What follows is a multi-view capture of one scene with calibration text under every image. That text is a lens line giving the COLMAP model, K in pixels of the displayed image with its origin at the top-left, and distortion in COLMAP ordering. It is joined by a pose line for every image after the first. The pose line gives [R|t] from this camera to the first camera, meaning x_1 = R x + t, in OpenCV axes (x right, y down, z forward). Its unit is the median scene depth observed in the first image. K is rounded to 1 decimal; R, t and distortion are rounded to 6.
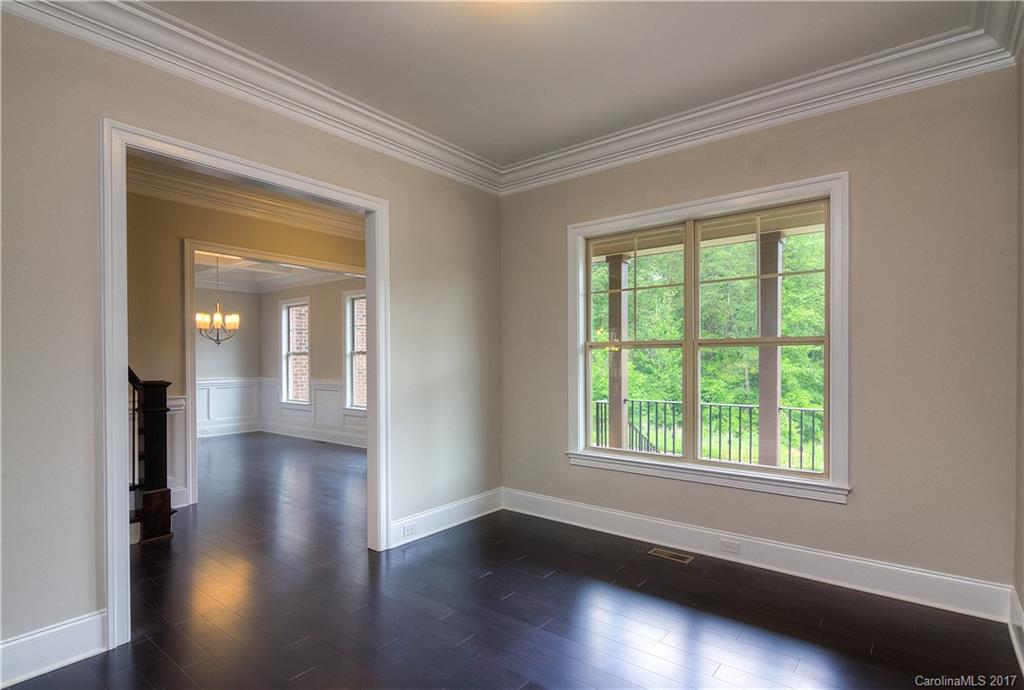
lens RADIAL K [[541.7, 0, 512.9], [0, 541.7, 349.8], [0, 0, 1]] dist [-0.044313, 0.000943]
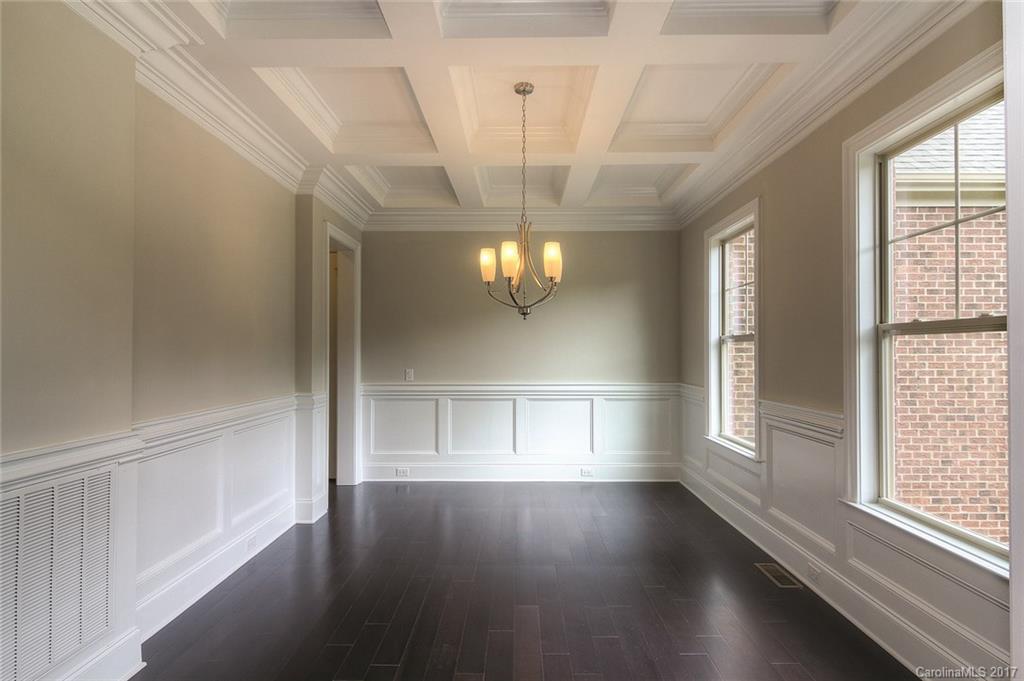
lens RADIAL K [[514.1, 0, 515.0], [0, 514.1, 341.4], [0, 0, 1]] dist [-0.008037, 0.000105]
pose [[0.615230, -0.004213, -0.788337, -0.173715], [0.002589, 0.999991, -0.003324, 0.010572], [0.788344, 0.000004, 0.615235, 0.583153]]
